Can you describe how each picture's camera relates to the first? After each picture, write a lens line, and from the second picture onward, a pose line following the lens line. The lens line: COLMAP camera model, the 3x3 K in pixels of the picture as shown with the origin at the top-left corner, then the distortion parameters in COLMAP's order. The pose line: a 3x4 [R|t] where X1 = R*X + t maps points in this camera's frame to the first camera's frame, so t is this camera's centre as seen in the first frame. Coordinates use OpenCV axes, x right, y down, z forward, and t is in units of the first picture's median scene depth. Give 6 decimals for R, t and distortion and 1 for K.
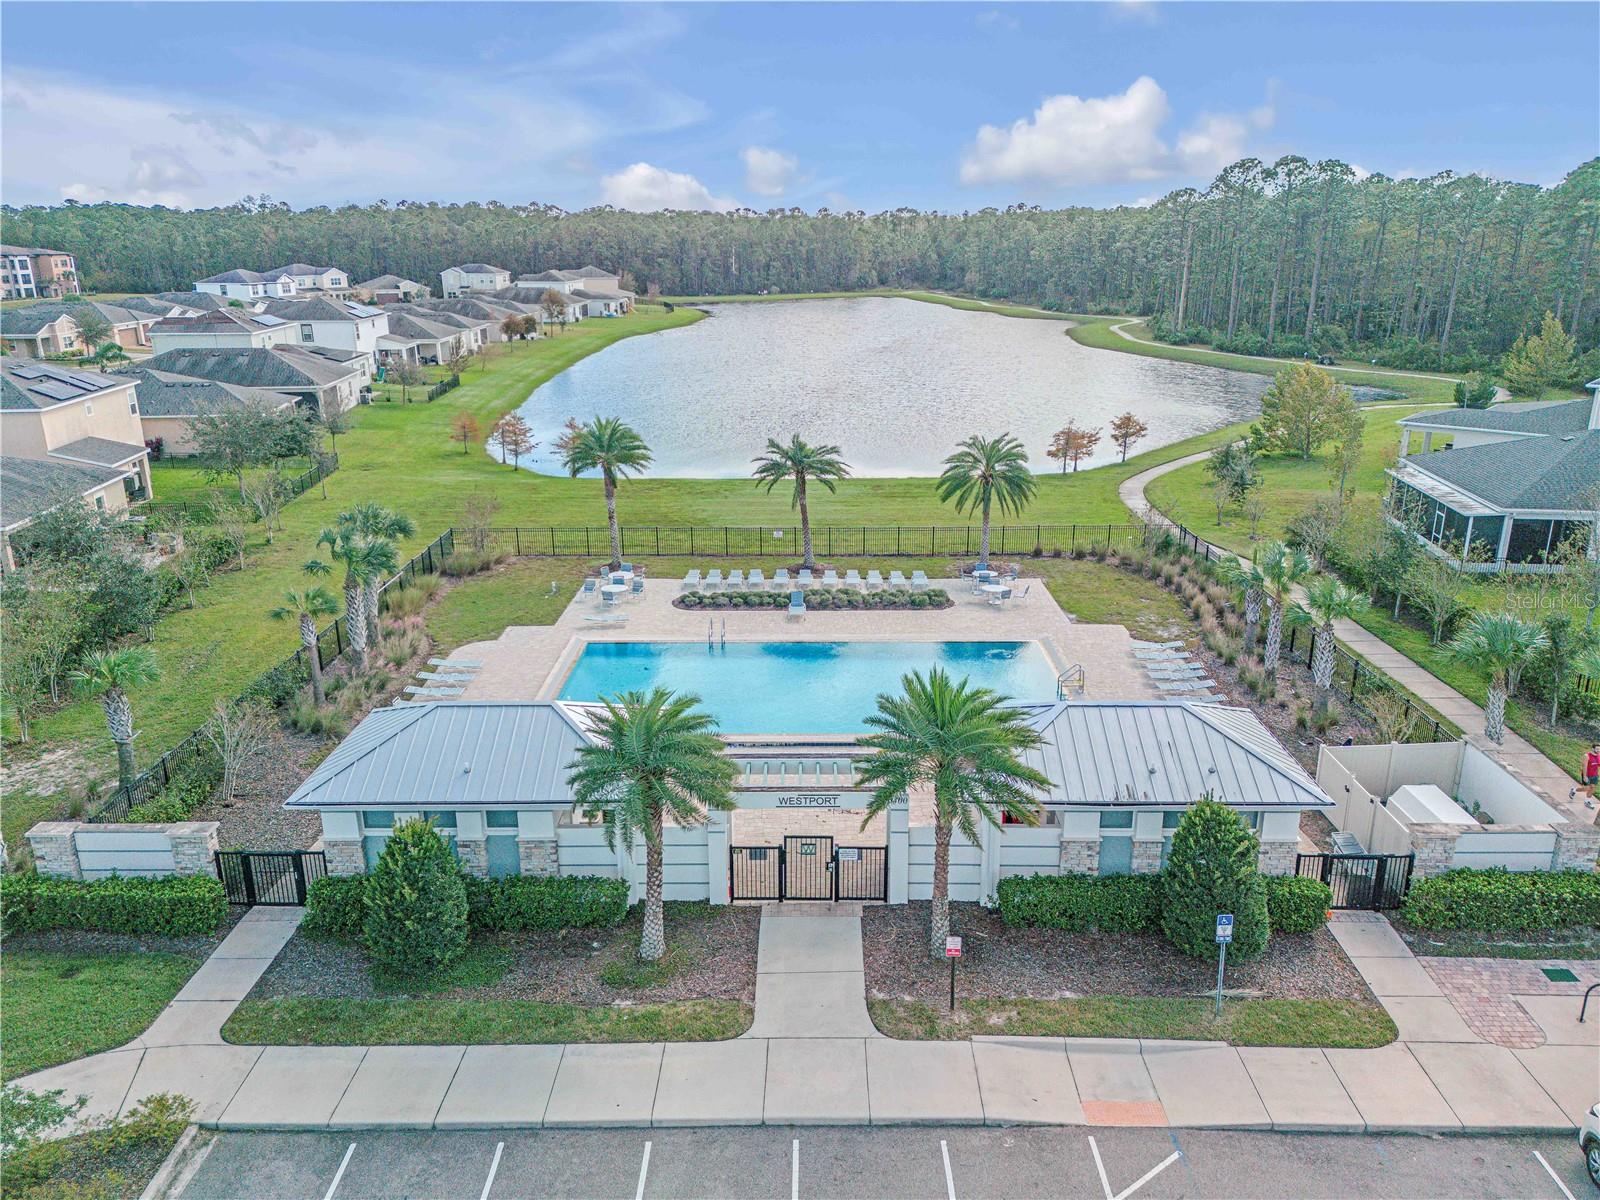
lens RADIAL K [[1149.7, 0, 805.9], [0, 1149.7, 594.0], [0, 0, 1]] dist [0.081906, -0.082841]
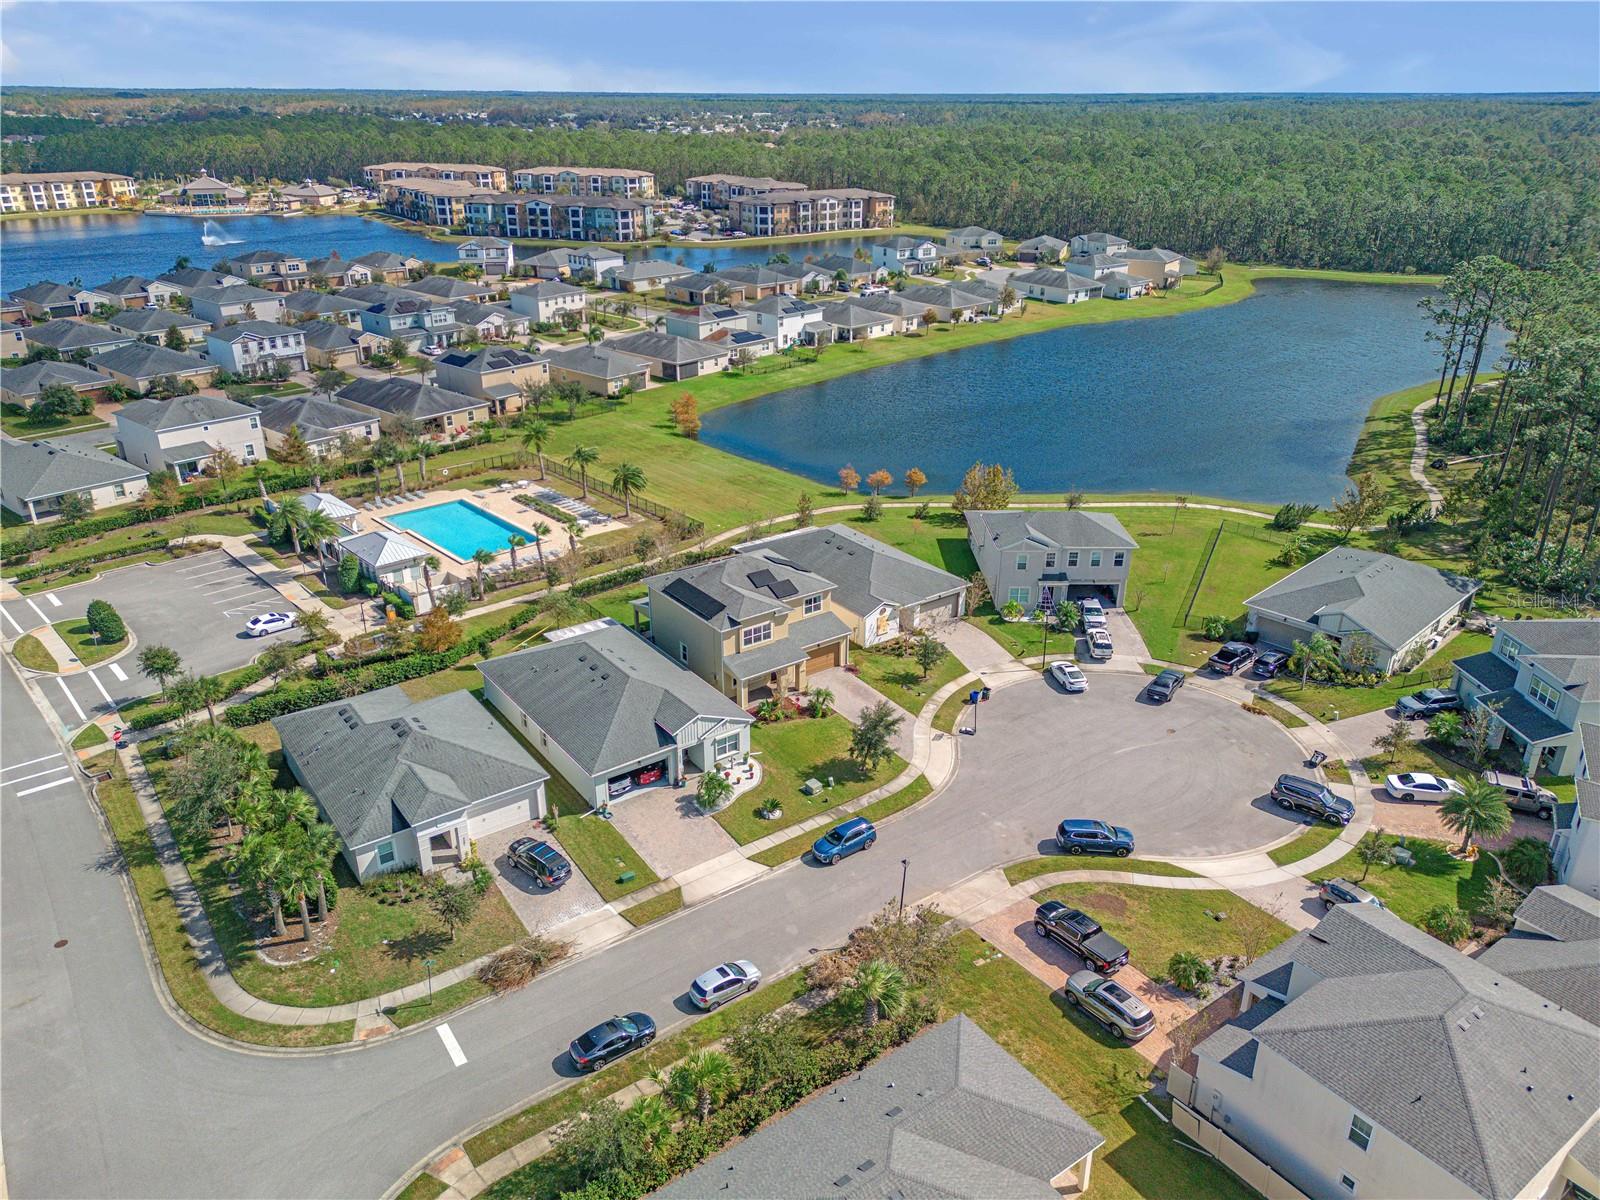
lens RADIAL K [[1140.5, 0, 803.7], [0, 1140.5, 600.7], [0, 0, 1]] dist [0.079554, -0.082986]
pose [[0.682789, 0.300646, -0.665891, 2.090074], [-0.222679, 0.953681, 0.202252, -0.429451], [0.695854, 0.010185, 0.718111, -0.436203]]
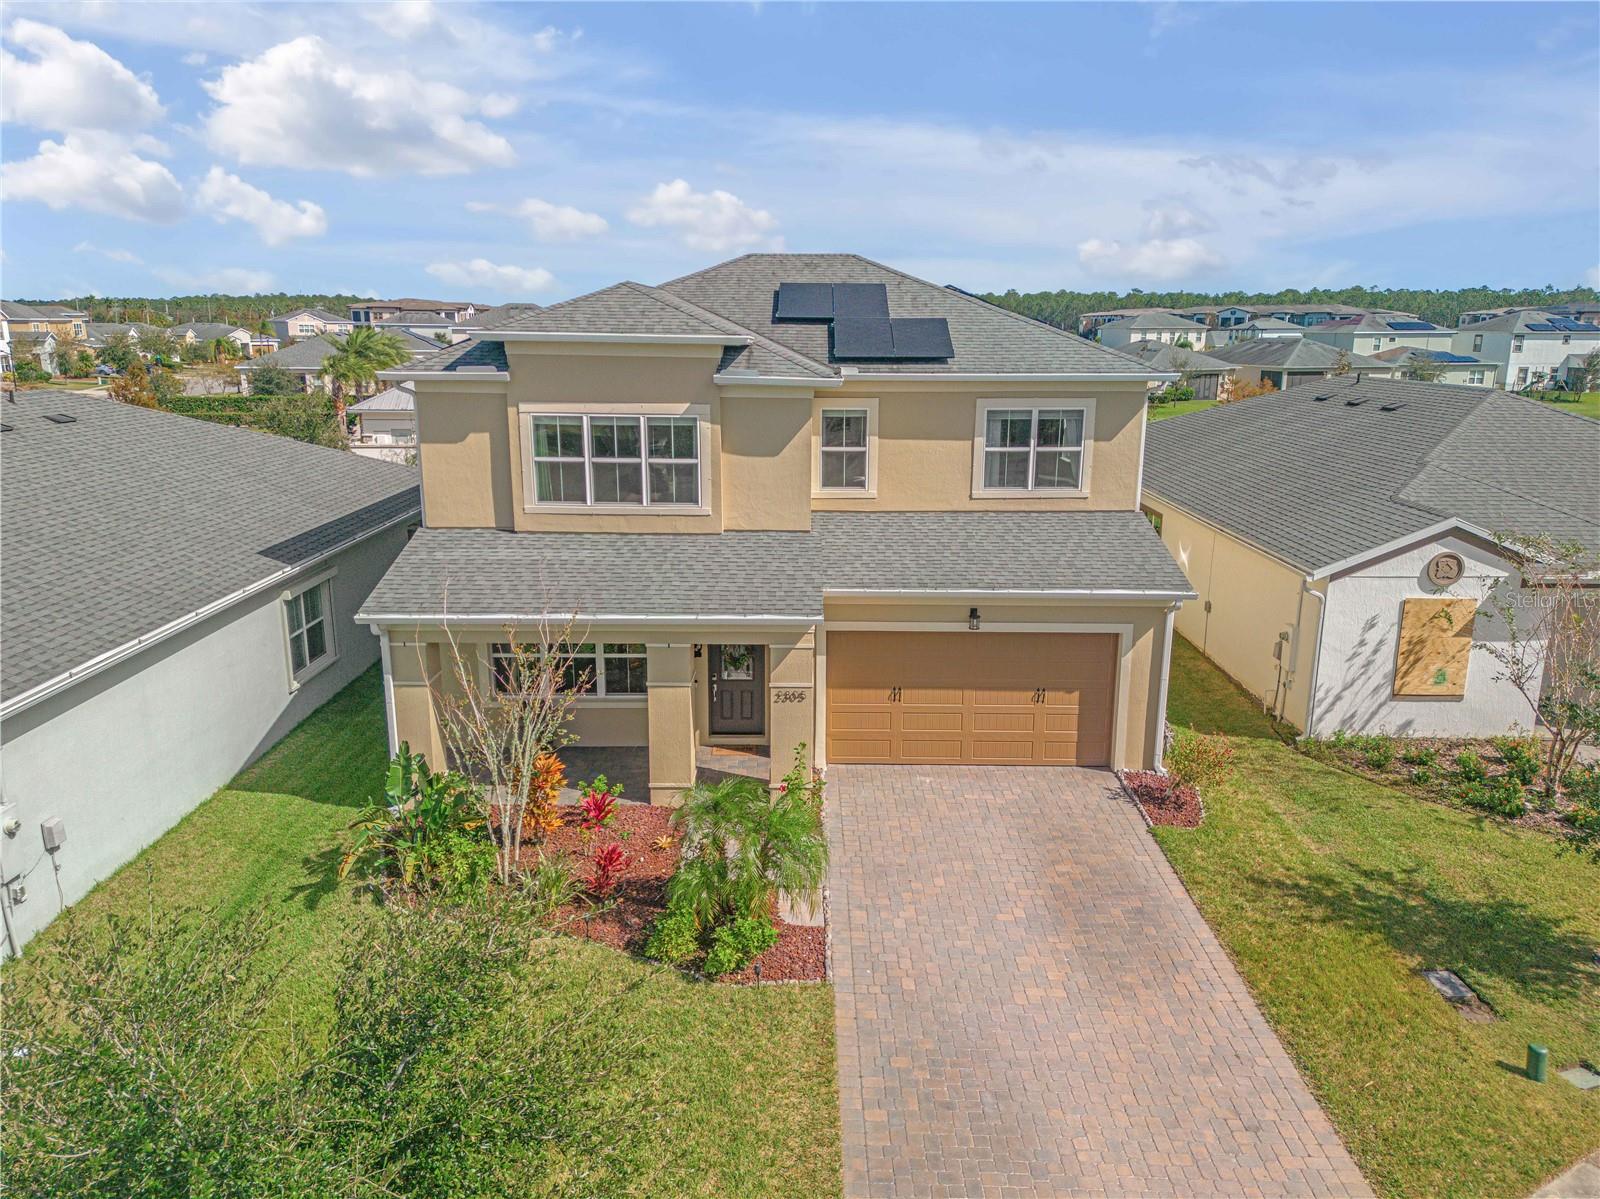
lens RADIAL K [[1146.7, 0, 804.2], [0, 1146.7, 599.0], [0, 0, 1]] dist [0.062800, -0.058588]
pose [[0.119386, 0.234968, -0.964644, 1.288177], [-0.299702, 0.934798, 0.190606, -0.071703], [0.946533, 0.266350, 0.182022, 0.718619]]
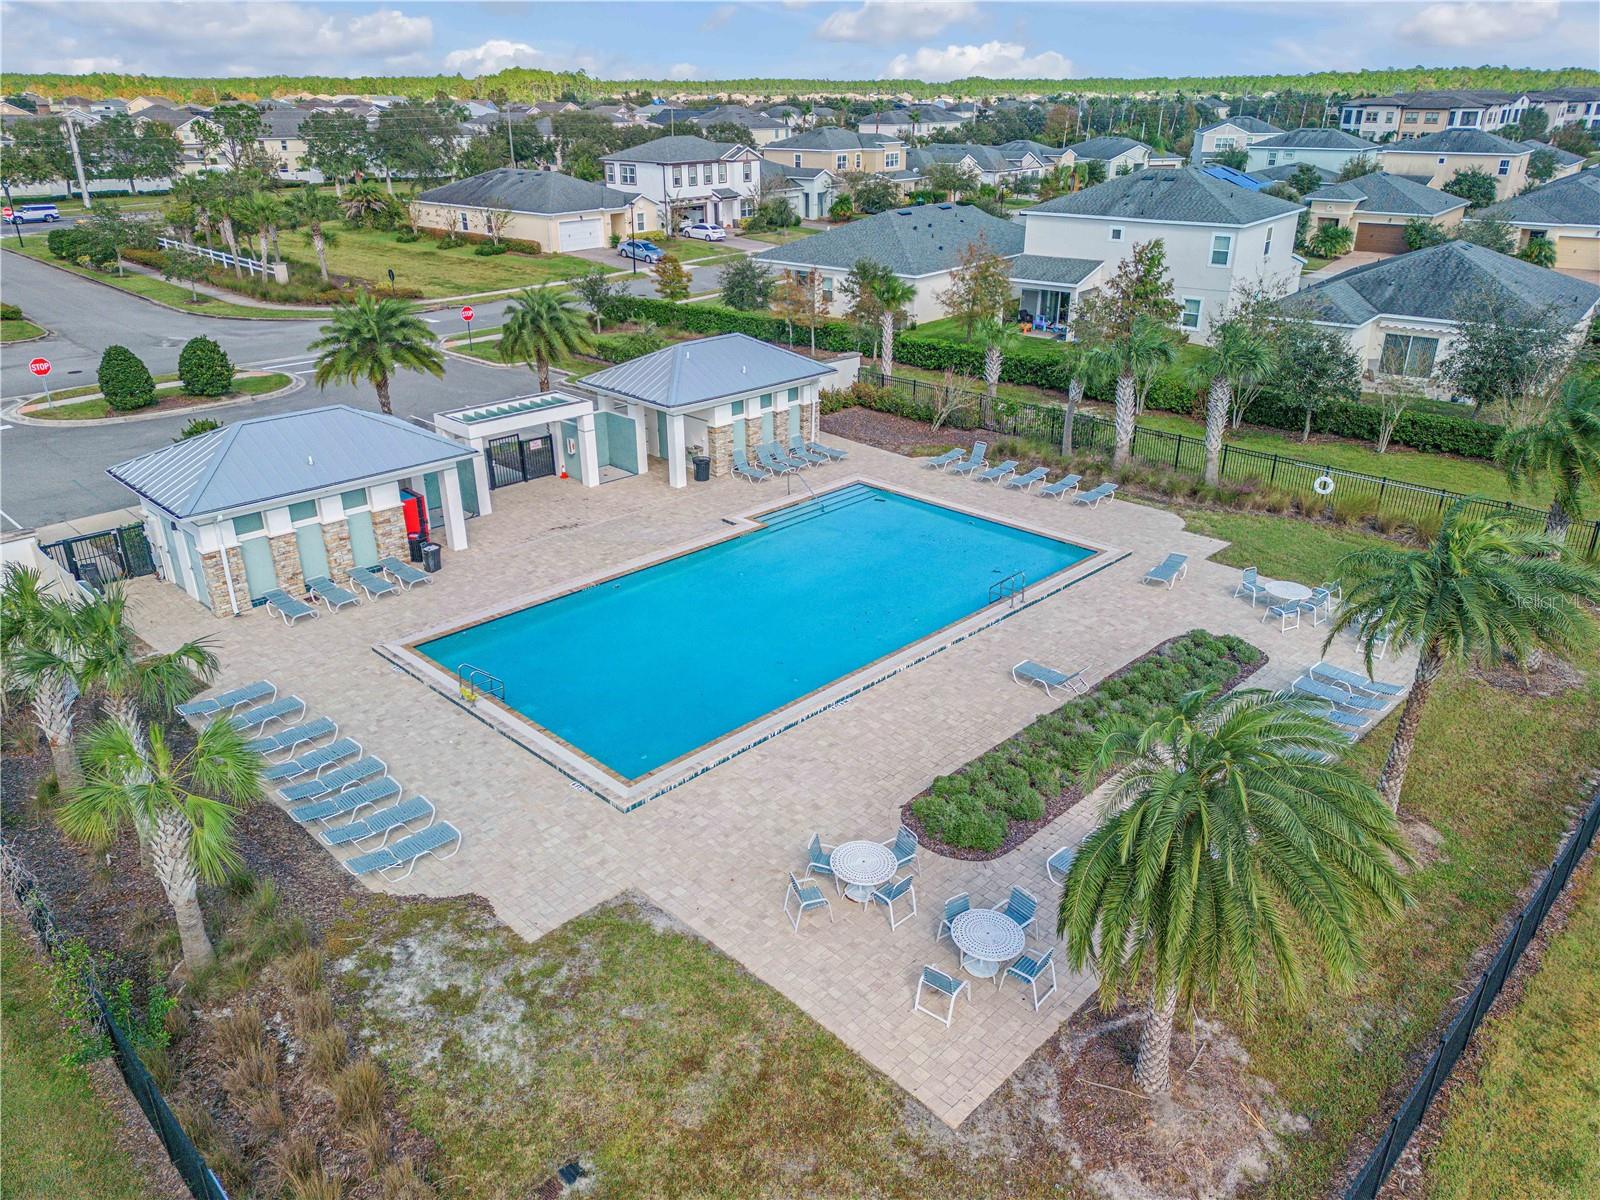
lens RADIAL K [[1140.5, 0, 803.7], [0, 1140.5, 600.7], [0, 0, 1]] dist [0.079554, -0.082986]
pose [[-0.697006, 0.292620, -0.654642, 0.381818], [-0.209499, 0.790012, 0.576186, -0.277133], [0.685779, 0.538752, -0.489340, 1.054675]]
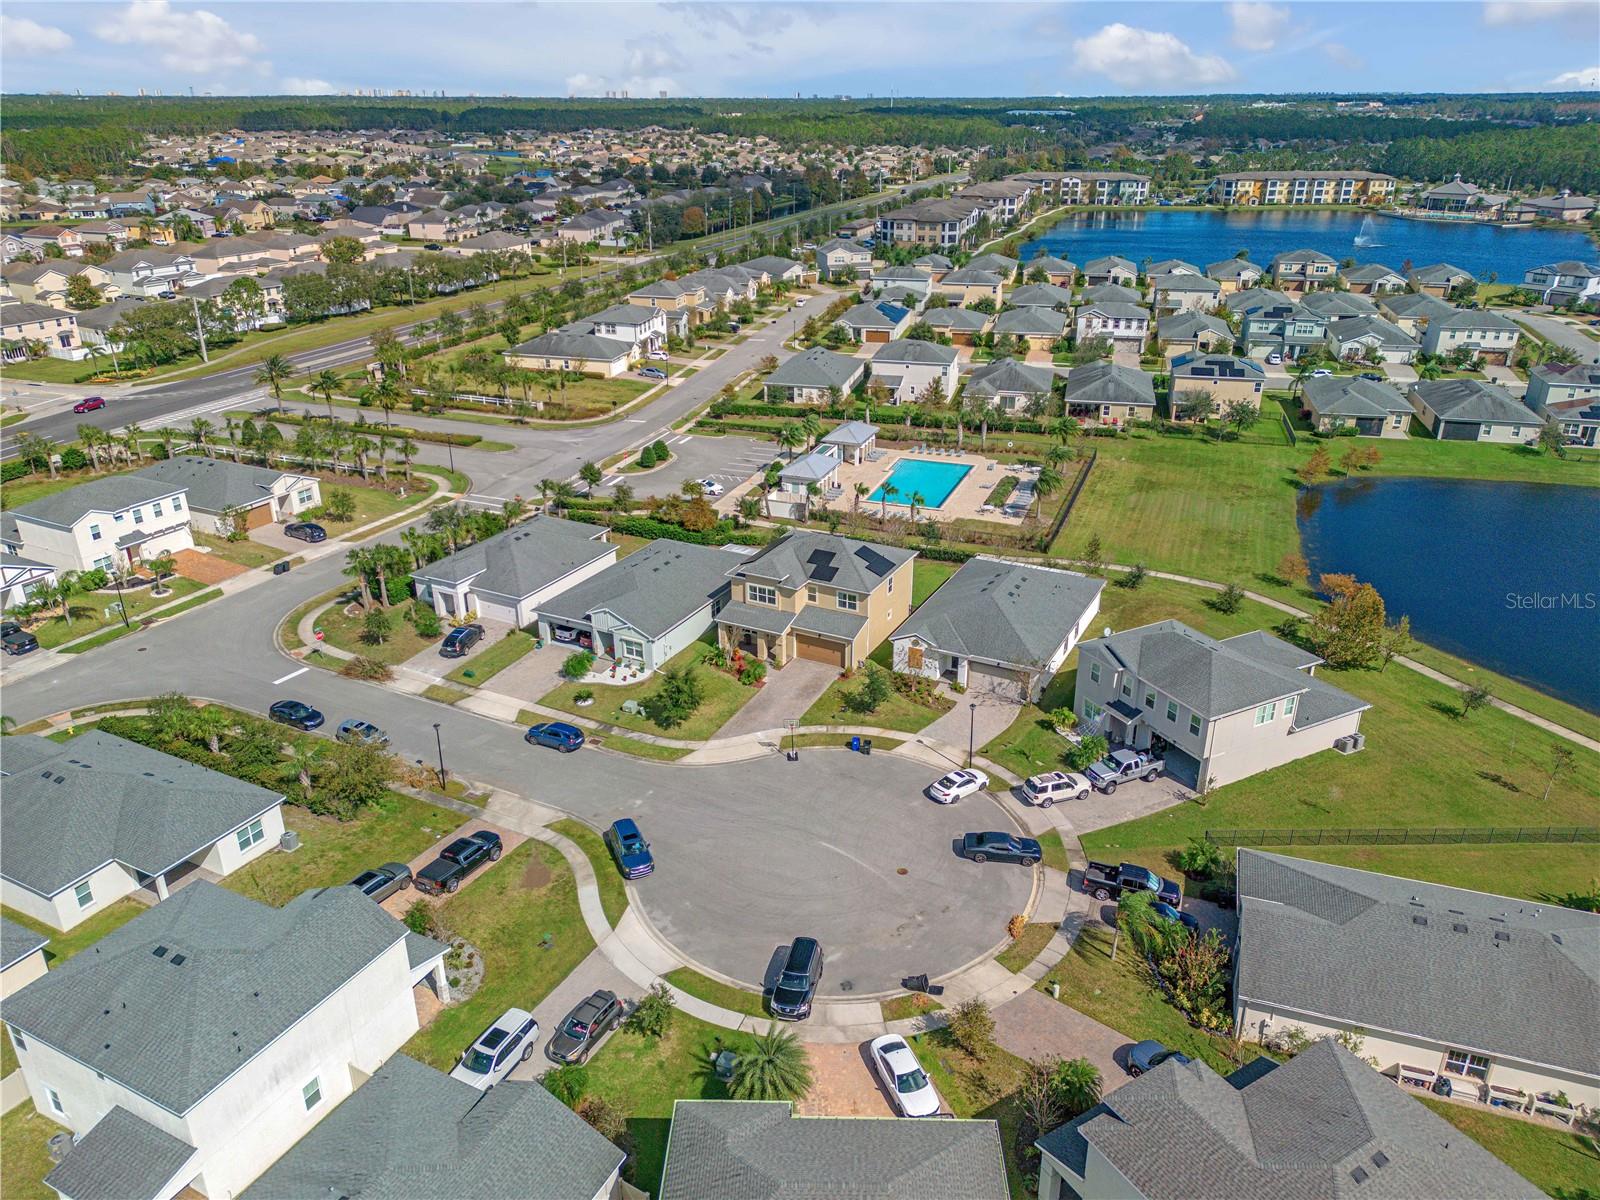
lens RADIAL K [[1140.5, 0, 803.7], [0, 1140.5, 600.7], [0, 0, 1]] dist [0.079554, -0.082986]
pose [[-0.347029, 0.379965, -0.857437, 2.470423], [-0.274404, 0.833108, 0.480243, -0.903686], [0.896813, 0.401942, -0.184848, 1.112121]]
